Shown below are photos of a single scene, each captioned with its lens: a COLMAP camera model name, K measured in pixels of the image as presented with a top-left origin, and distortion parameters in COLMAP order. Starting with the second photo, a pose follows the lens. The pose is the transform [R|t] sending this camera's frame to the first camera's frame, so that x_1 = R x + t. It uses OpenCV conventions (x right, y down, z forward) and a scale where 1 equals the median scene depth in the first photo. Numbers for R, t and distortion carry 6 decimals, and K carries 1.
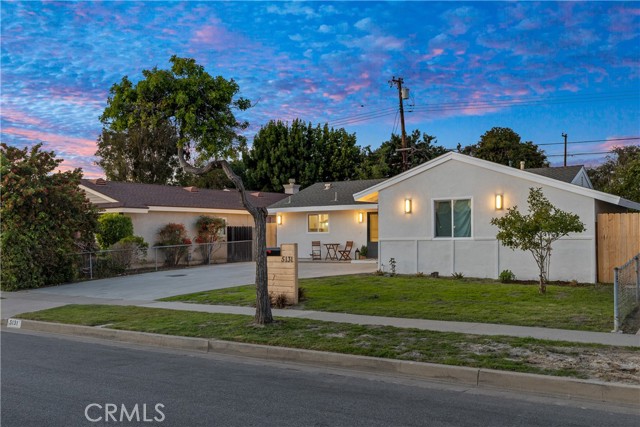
lens RADIAL K [[586.3, 0, 344.5], [0, 586.3, 213.9], [0, 0, 1]] dist [0.005599, 0.014232]
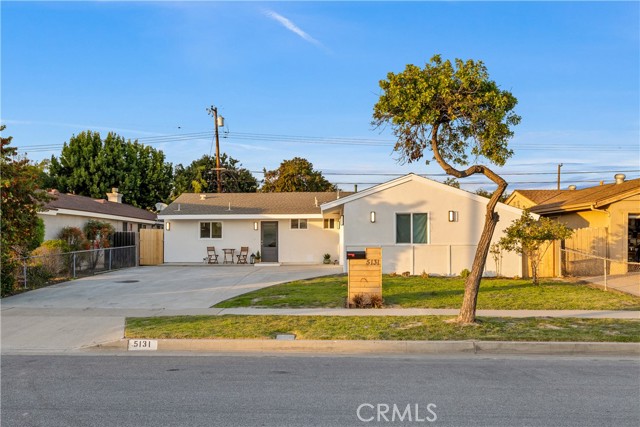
lens RADIAL K [[473.6, 0, 299.3], [0, 473.6, 214.9], [0, 0, 1]] dist [0.009765, 0.001474]
pose [[0.882494, 0.035622, 0.468973, -0.323907], [-0.024472, 0.999255, -0.029849, 0.010054], [-0.469686, 0.014865, 0.882708, 0.150651]]
